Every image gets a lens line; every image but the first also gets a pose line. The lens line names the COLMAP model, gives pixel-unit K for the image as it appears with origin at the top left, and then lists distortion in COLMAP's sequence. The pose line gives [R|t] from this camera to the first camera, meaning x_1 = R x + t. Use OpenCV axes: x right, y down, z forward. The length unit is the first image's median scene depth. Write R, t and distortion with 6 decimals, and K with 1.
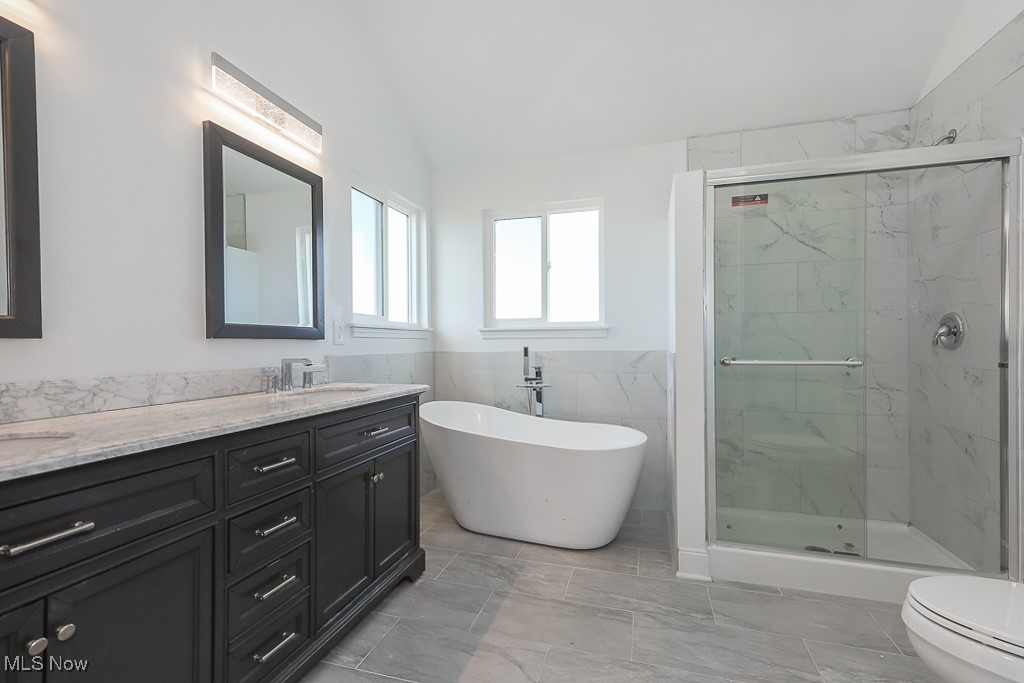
lens RADIAL K [[458.4, 0, 516.2], [0, 458.4, 345.2], [0, 0, 1]] dist [0.018120, 0.000140]
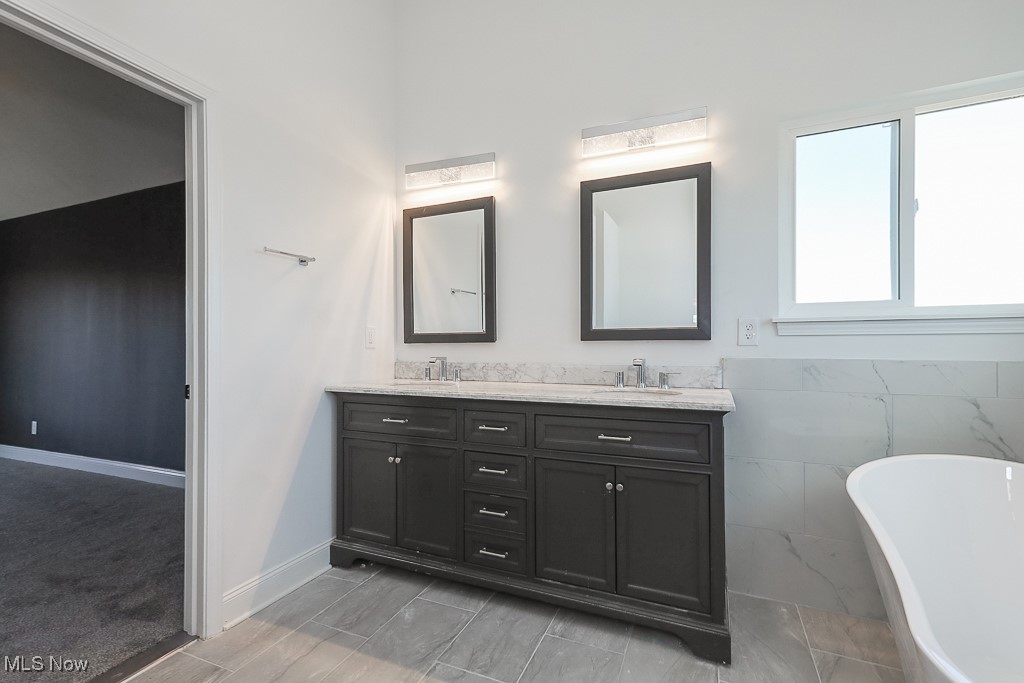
lens RADIAL K [[458.4, 0, 516.2], [0, 458.4, 345.2], [0, 0, 1]] dist [0.018120, 0.000140]
pose [[-0.125964, 0.004547, -0.992024, 0.711065], [-0.000308, 0.999989, 0.004623, -0.008215], [0.992035, 0.000888, -0.125961, 0.985016]]
